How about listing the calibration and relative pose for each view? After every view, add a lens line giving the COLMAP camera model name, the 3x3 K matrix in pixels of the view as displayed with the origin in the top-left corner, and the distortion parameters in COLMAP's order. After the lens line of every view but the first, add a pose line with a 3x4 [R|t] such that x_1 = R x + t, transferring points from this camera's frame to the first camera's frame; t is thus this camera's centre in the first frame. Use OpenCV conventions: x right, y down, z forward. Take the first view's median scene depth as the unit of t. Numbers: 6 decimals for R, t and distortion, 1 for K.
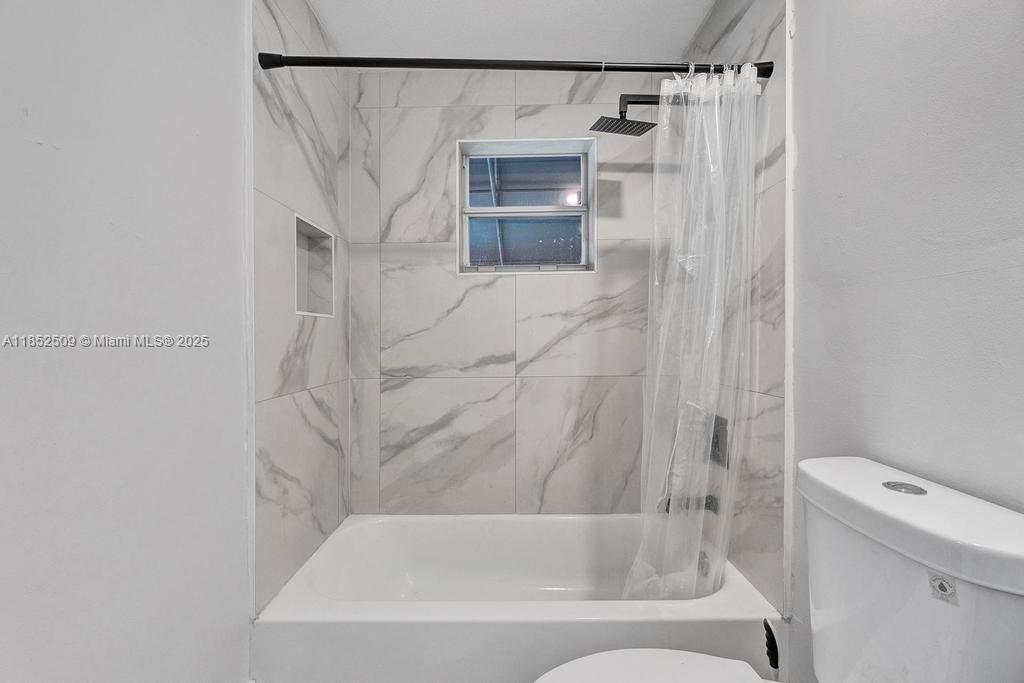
lens RADIAL K [[448.9, 0, 506.9], [0, 448.9, 337.0], [0, 0, 1]] dist [-0.000496, 0.000009]
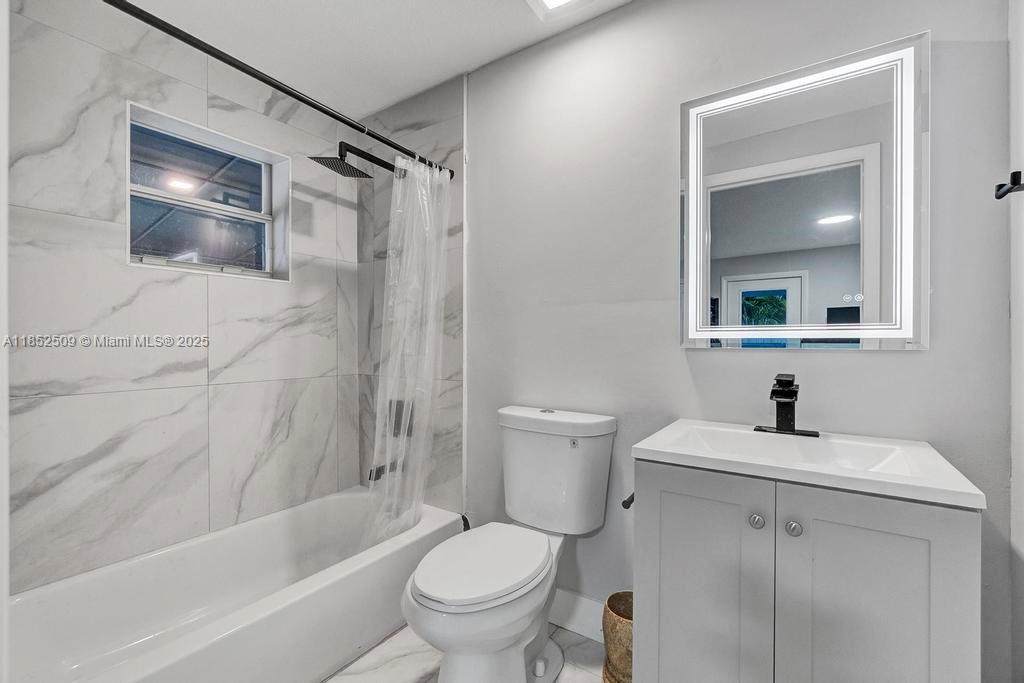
lens RADIAL K [[448.9, 0, 506.9], [0, 448.9, 337.0], [0, 0, 1]] dist [-0.000496, 0.000009]
pose [[0.551383, 0.019203, 0.834032, -0.414463], [-0.005571, 0.999798, -0.019336, 0.004593], [-0.834234, 0.006015, 0.551378, -0.023815]]
